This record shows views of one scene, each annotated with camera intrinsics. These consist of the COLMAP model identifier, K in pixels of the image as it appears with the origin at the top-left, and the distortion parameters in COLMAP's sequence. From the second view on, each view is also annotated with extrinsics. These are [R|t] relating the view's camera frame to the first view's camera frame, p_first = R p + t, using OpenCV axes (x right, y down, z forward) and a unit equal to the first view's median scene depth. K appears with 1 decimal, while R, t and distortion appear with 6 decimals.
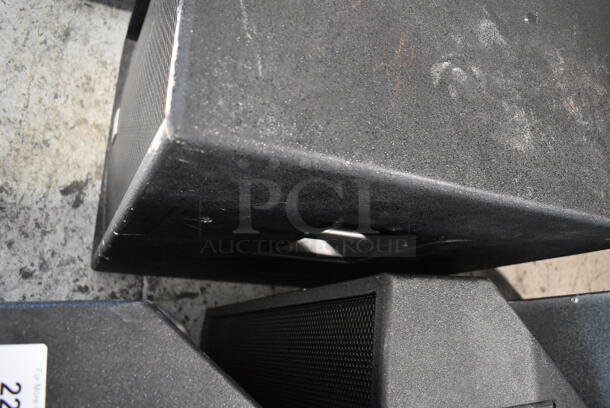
lens RADIAL K [[463.0, 0, 305.0], [0, 463.0, 204.0], [0, 0, 1]] dist [-0.100944, 0.010586]
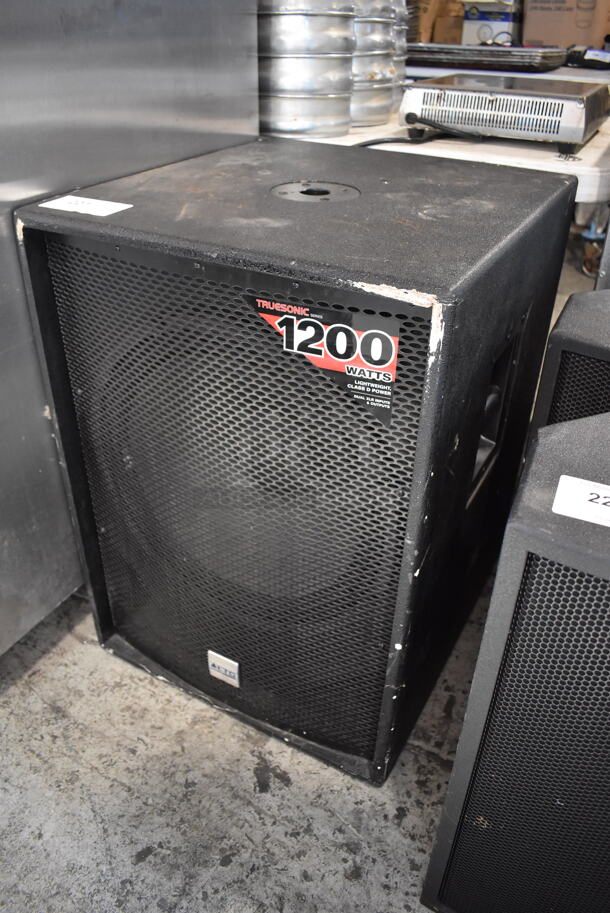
lens RADIAL K [[692.9, 0, 305.0], [0, 692.9, 456.5], [0, 0, 1]] dist [-0.100944, 0.010586]
pose [[0.422793, -0.817613, 0.390838, -0.493194], [0.905687, 0.396095, -0.151125, -0.013273], [-0.031247, 0.417872, 0.907968, -0.207273]]
